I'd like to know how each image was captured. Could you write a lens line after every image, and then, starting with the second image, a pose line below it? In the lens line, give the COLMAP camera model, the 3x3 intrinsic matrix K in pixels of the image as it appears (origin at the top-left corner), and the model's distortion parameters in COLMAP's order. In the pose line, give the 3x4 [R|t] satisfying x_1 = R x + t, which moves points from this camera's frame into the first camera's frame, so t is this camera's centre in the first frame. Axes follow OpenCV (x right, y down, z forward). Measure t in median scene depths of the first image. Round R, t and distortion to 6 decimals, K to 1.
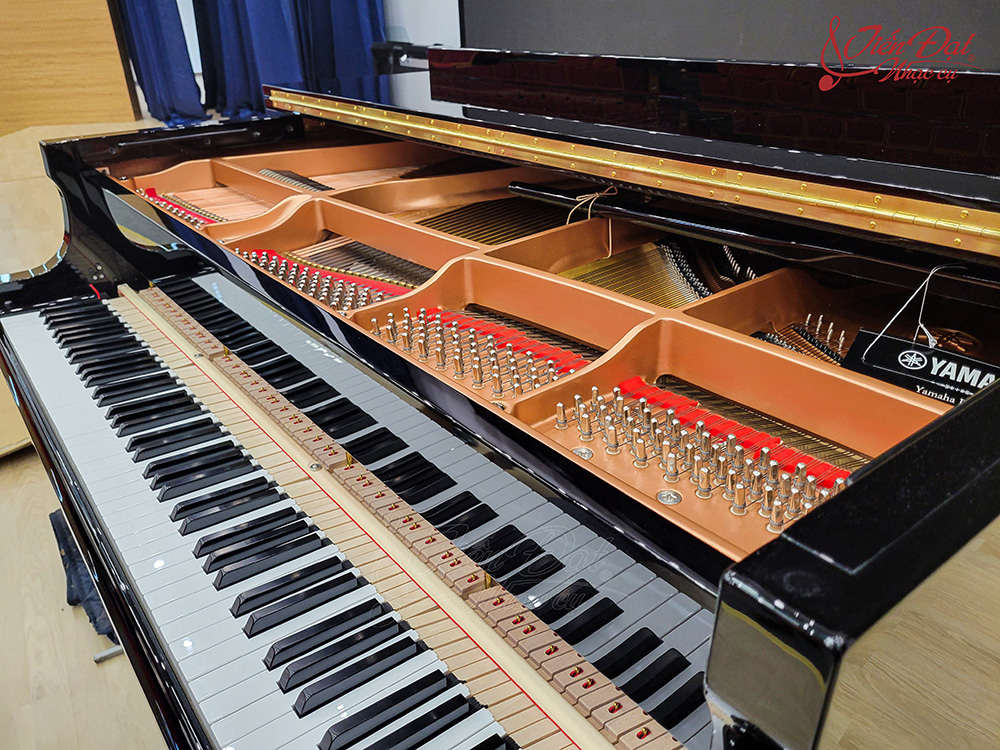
lens RADIAL K [[747.7, 0, 498.9], [0, 747.7, 376.0], [0, 0, 1]] dist [0.014021, -0.001965]
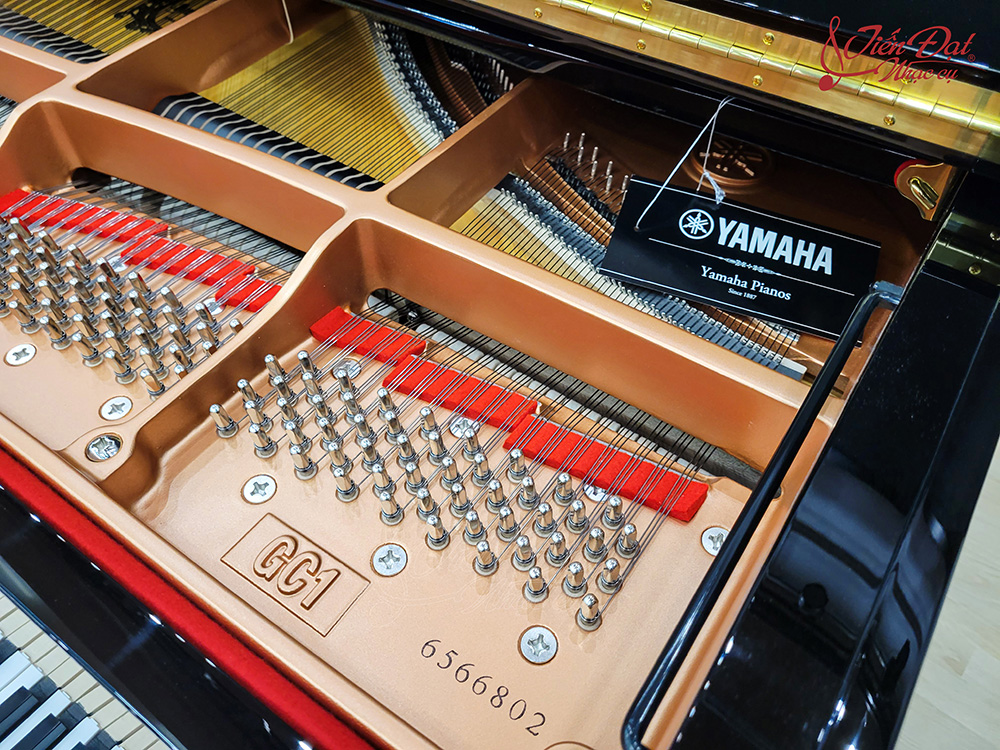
lens RADIAL K [[747.7, 0, 502.7], [0, 747.7, 374.5], [0, 0, 1]] dist [0.014021, -0.001965]
pose [[0.951519, -0.218666, 0.216327, 0.175029], [0.114406, 0.904431, 0.410994, -0.217376], [-0.285523, -0.366320, 0.885599, 0.343103]]
